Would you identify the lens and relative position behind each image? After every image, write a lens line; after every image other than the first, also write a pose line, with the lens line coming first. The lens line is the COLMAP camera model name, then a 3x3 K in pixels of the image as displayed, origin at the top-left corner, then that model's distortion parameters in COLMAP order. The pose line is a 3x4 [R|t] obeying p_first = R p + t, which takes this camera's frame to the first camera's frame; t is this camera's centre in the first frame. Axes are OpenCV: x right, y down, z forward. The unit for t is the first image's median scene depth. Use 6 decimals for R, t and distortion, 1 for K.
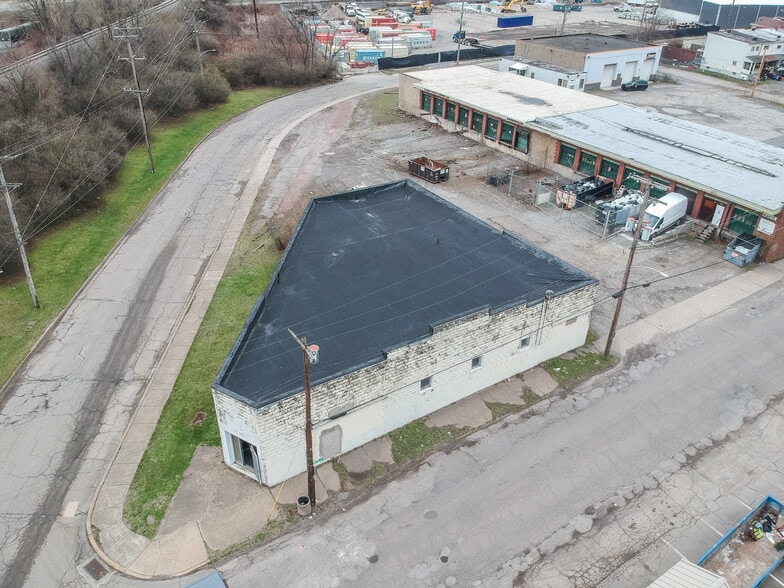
lens RADIAL K [[578.3, 0, 388.3], [0, 578.3, 285.1], [0, 0, 1]] dist [0.111931, -0.227530]
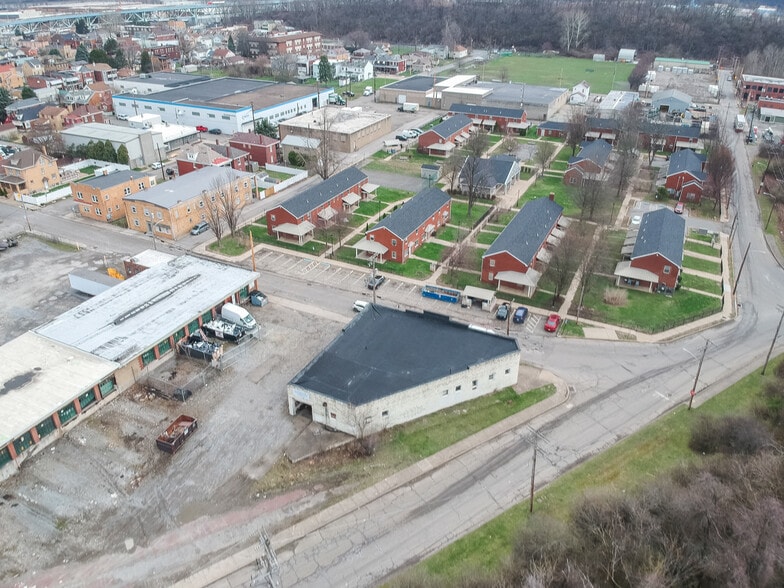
lens RADIAL K [[578.3, 0, 388.3], [0, 578.3, 285.1], [0, 0, 1]] dist [0.111931, -0.227530]
pose [[-0.532681, -0.414796, 0.737696, -1.112743], [0.424681, 0.622959, 0.656938, -1.250941], [-0.732050, 0.663224, -0.155682, 0.995835]]
